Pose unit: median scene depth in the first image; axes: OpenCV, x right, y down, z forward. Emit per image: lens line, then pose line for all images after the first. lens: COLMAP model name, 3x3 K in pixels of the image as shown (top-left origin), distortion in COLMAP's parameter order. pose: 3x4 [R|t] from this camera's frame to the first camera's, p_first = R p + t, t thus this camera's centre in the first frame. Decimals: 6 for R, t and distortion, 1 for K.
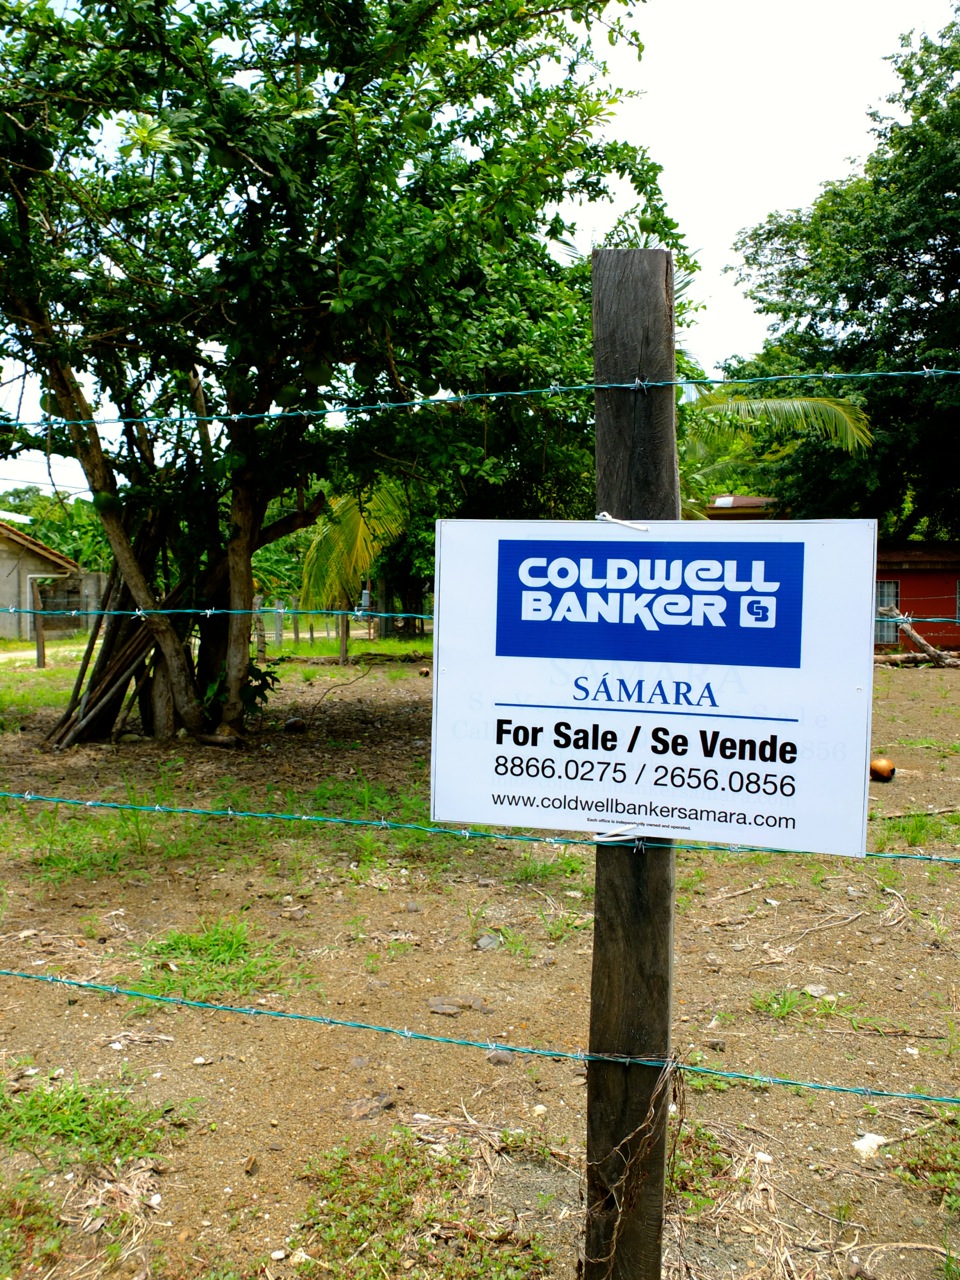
lens RADIAL K [[1012.4, 0, 480.0], [0, 1012.4, 640.0], [0, 0, 1]] dist [-0.058209, 0.117841]
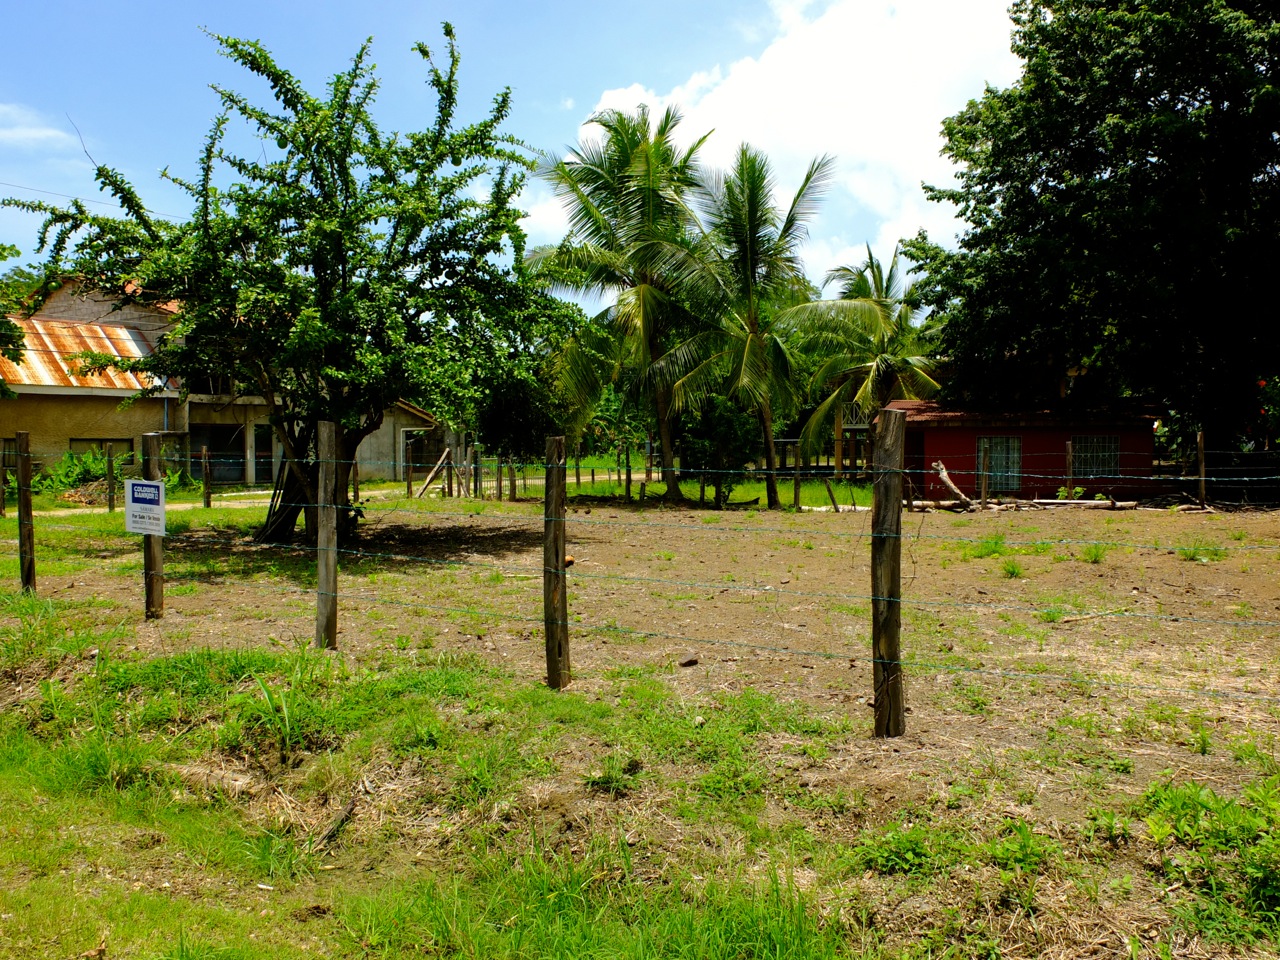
lens RADIAL K [[1012.4, 0, 640.0], [0, 1012.4, 480.0], [0, 0, 1]] dist [-0.058209, 0.117841]
pose [[0.965293, 0.009134, -0.261011, 0.384675], [-0.008336, 0.999957, 0.004165, -0.014572], [0.261038, -0.001845, 0.965327, -0.338618]]
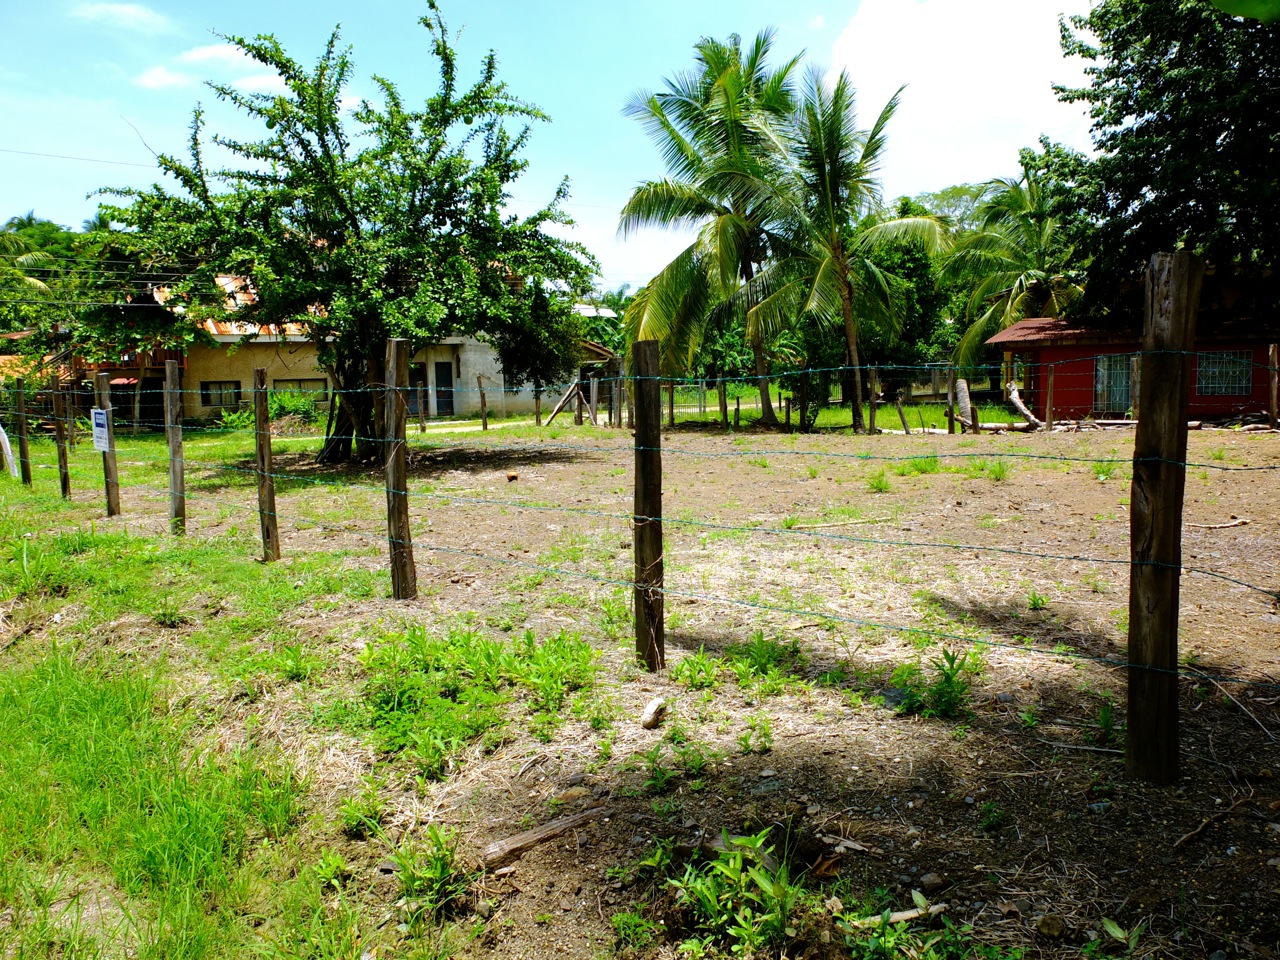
lens RADIAL K [[1012.4, 0, 640.0], [0, 1012.4, 480.0], [0, 0, 1]] dist [-0.058209, 0.117841]
pose [[0.867355, 0.028914, -0.496849, 0.643368], [0.008335, 0.997327, 0.072590, -0.009310], [0.497620, -0.067102, 0.864796, -0.314204]]
